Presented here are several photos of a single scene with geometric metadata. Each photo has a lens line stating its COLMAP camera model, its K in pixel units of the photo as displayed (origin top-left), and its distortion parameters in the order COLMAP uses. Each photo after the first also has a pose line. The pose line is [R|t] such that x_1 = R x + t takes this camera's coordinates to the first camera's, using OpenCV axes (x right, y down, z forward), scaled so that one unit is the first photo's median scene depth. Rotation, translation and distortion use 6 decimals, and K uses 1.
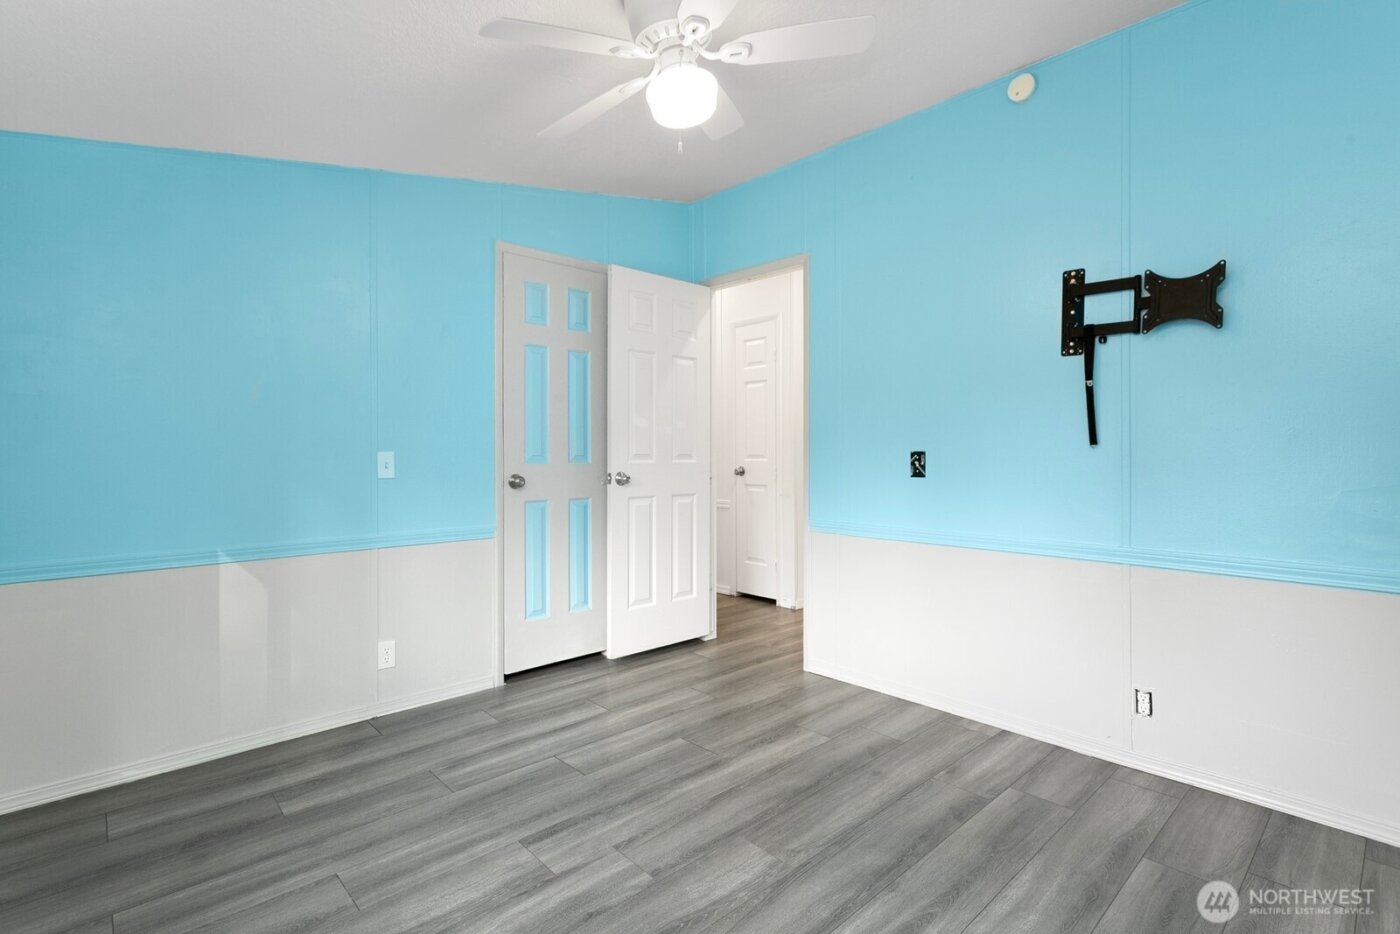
lens RADIAL K [[666.9, 0, 694.1], [0, 666.9, 454.8], [0, 0, 1]] dist [0.002039, 0.000217]
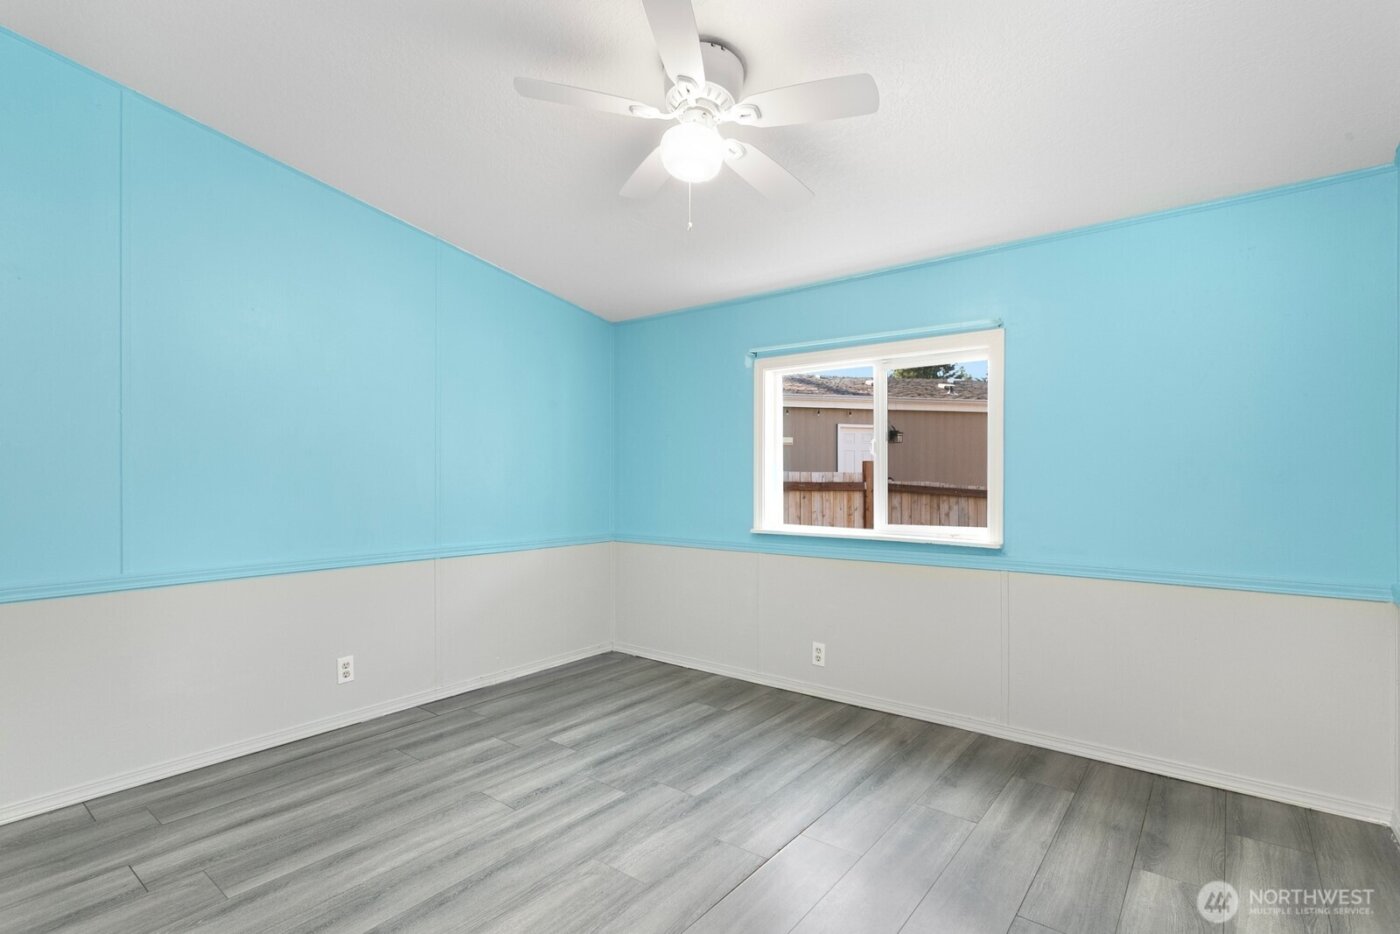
lens RADIAL K [[666.9, 0, 694.1], [0, 666.9, 454.8], [0, 0, 1]] dist [0.002039, 0.000217]
pose [[-0.987596, 0.002312, -0.156998, 0.156970], [0.007087, 0.999529, -0.029861, -0.007877], [0.156855, -0.030603, -0.987147, 2.105928]]
